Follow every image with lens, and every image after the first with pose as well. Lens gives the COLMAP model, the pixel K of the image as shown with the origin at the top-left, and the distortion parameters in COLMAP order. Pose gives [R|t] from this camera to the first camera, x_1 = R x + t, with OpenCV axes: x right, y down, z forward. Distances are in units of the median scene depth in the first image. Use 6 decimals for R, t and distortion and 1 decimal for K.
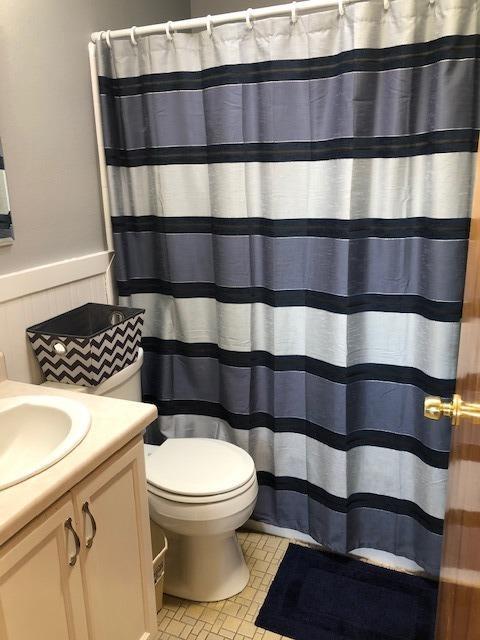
lens RADIAL K [[527.1, 0, 240.7], [0, 527.1, 320.2], [0, 0, 1]] dist [0.039306, -0.053378]
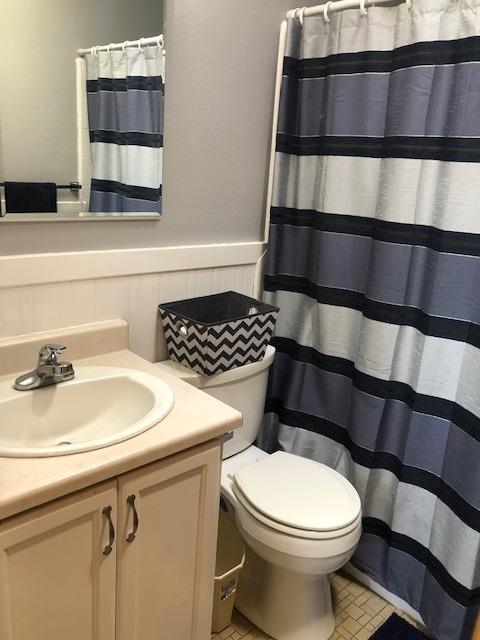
lens RADIAL K [[527.1, 0, 239.7], [0, 527.1, 320.0], [0, 0, 1]] dist [0.039306, -0.053378]
pose [[0.905273, 0.199516, -0.375066, 0.106273], [-0.200569, 0.978993, 0.036674, -0.020122], [0.374504, 0.042027, 0.926272, 0.116778]]
